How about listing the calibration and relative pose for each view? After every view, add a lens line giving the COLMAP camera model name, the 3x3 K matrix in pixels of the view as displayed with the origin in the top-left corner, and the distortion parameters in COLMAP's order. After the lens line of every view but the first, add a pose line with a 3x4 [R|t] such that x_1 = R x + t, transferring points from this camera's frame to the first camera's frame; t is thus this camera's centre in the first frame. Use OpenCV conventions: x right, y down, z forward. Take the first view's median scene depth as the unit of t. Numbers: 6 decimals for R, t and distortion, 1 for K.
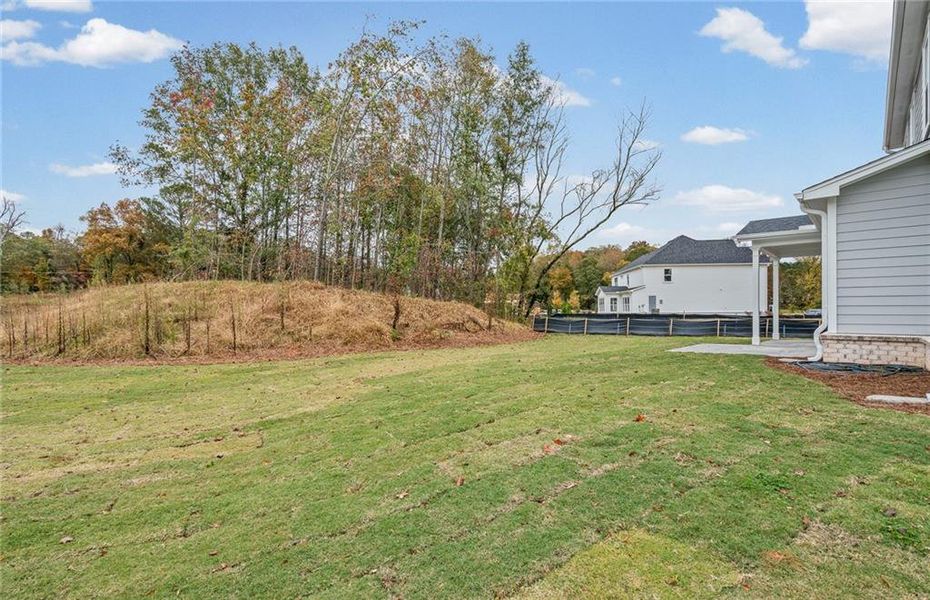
lens RADIAL K [[446.2, 0, 464.8], [0, 446.2, 314.3], [0, 0, 1]] dist [-0.017599, -0.000013]
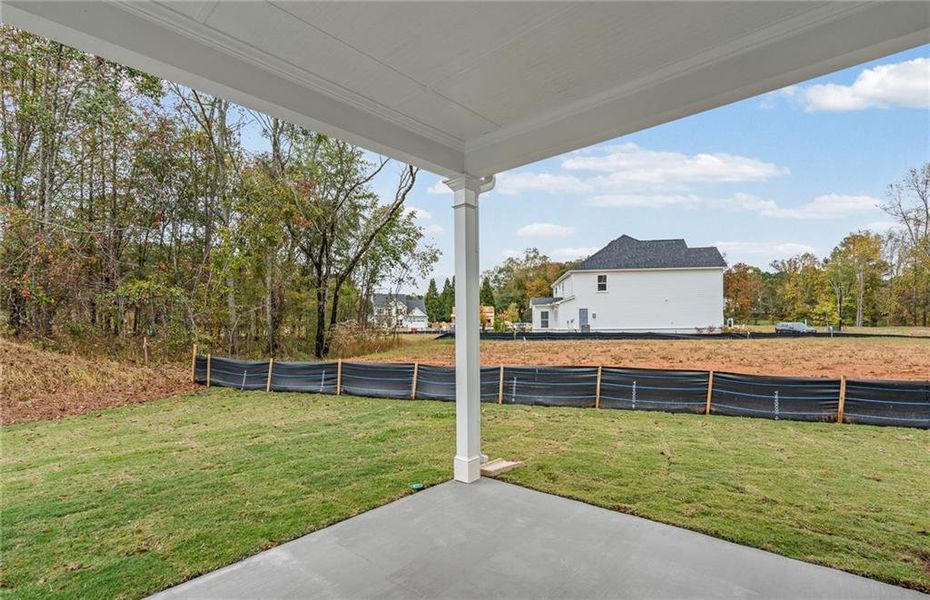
lens RADIAL K [[446.2, 0, 464.8], [0, 446.2, 314.3], [0, 0, 1]] dist [-0.017599, -0.000013]
pose [[0.999802, -0.008548, 0.017961, 0.192750], [0.009079, 0.999518, -0.029700, -0.009838], [-0.017698, 0.029857, 0.999397, 0.199410]]
